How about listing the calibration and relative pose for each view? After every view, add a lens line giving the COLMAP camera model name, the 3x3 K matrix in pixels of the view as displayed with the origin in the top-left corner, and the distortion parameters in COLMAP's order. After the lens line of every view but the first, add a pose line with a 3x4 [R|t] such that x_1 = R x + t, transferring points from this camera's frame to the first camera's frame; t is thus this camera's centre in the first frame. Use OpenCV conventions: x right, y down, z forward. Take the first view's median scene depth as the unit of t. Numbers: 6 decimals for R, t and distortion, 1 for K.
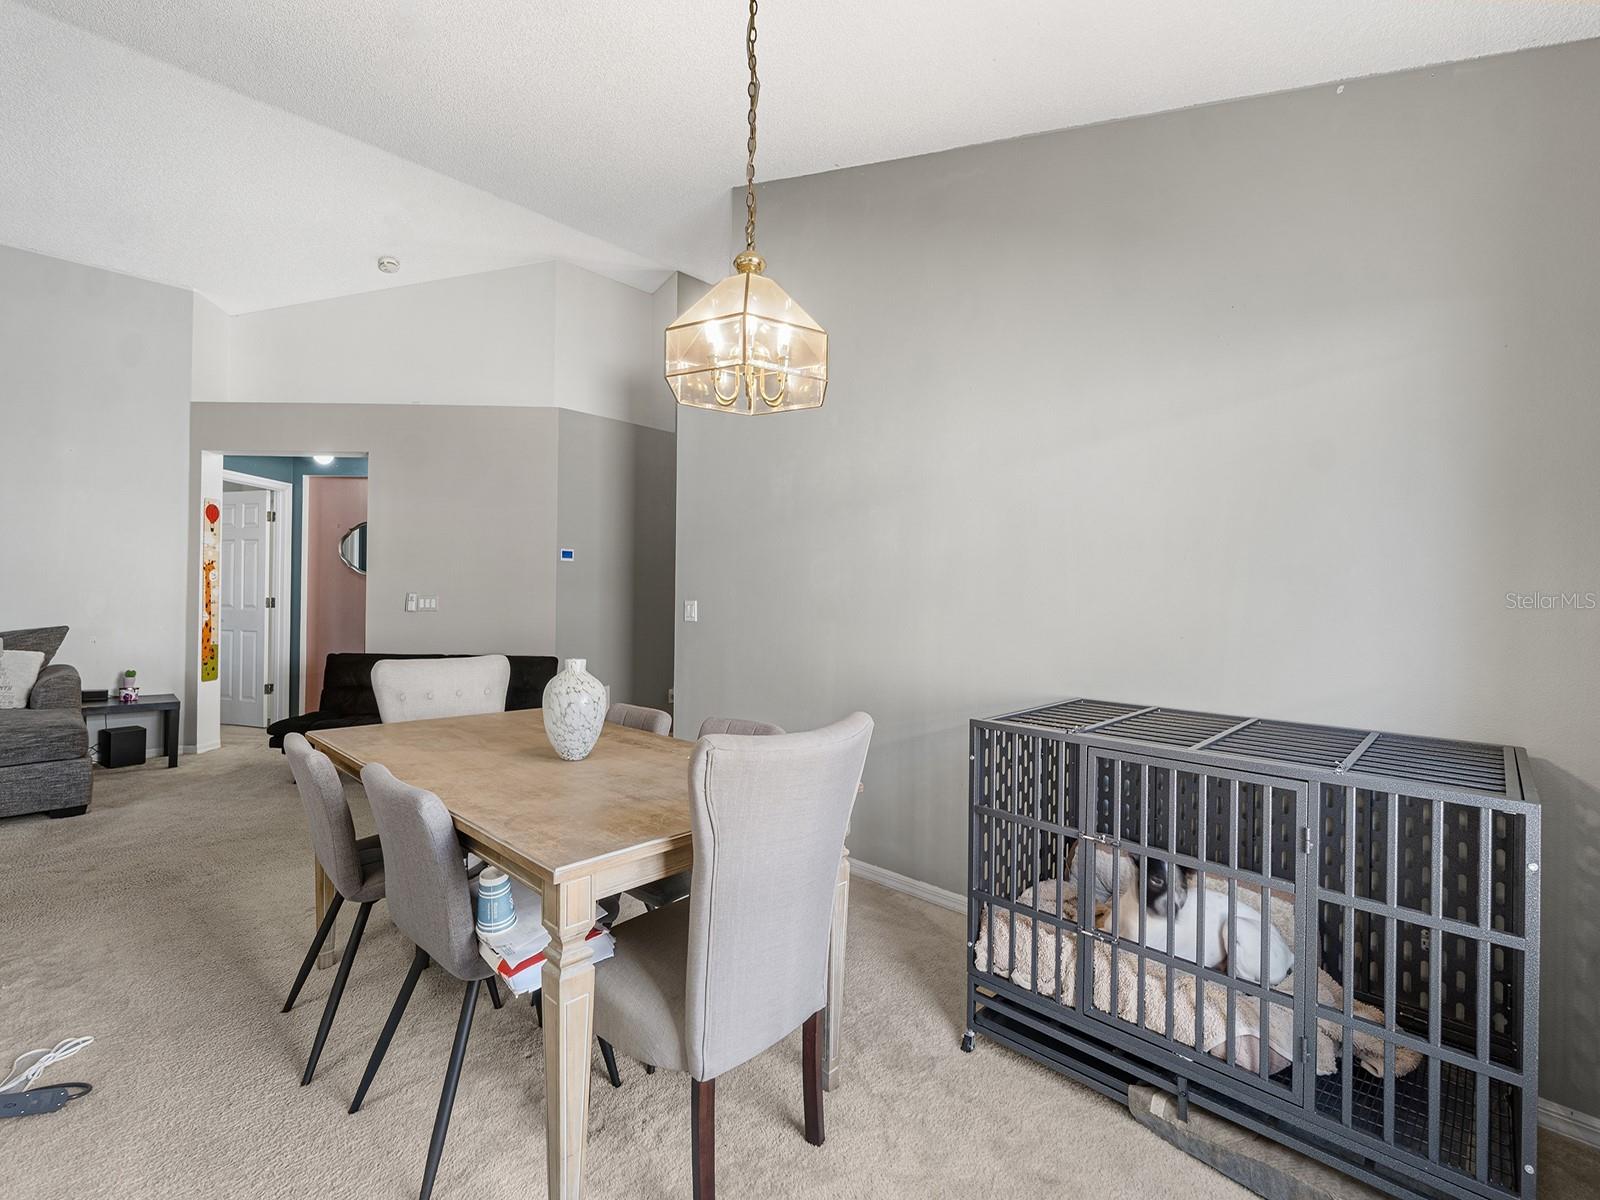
lens RADIAL K [[712.3, 0, 802.7], [0, 712.3, 590.6], [0, 0, 1]] dist [-0.002612, -0.000357]
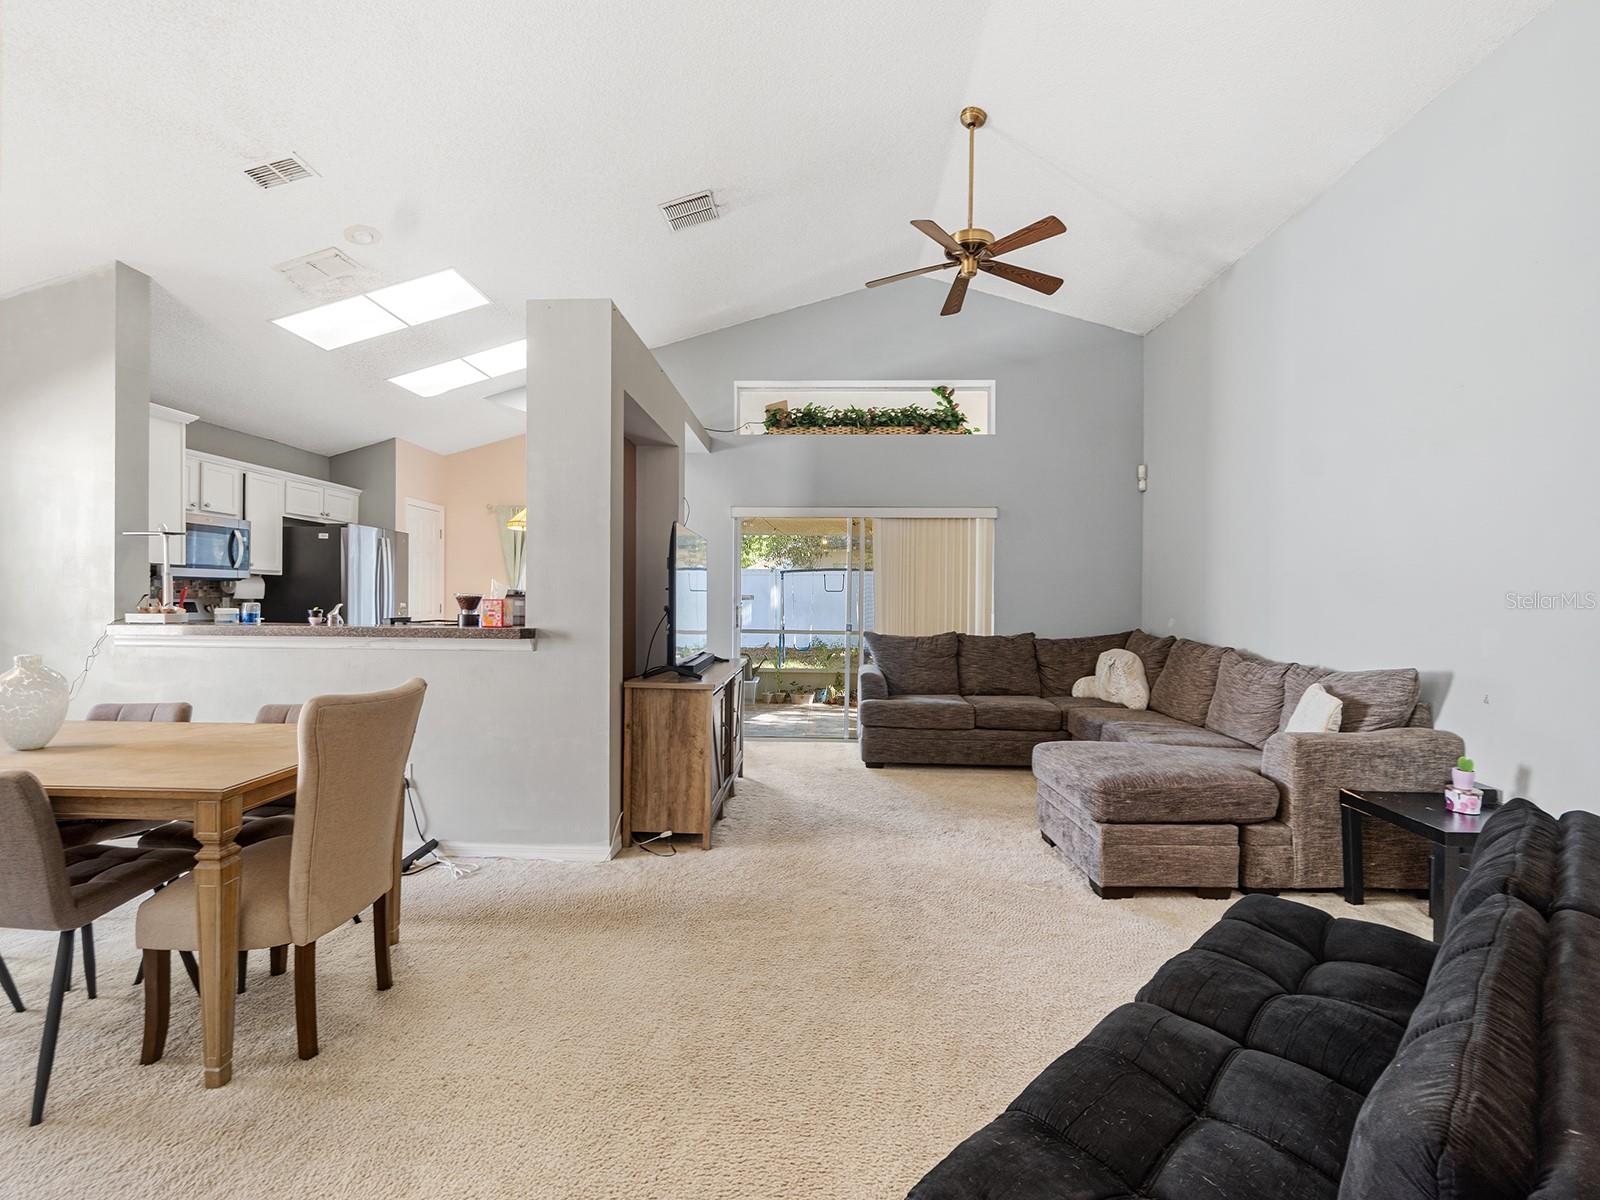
lens RADIAL K [[698.1, 0, 800.0], [0, 698.1, 600.0], [0, 0, 1]] dist [-0.001350, -0.000067]
pose [[-0.743558, -0.021377, -0.668330, -0.185140], [-0.018380, 0.999765, -0.011529, 0.005154], [0.668419, 0.003711, -0.743776, 0.969250]]
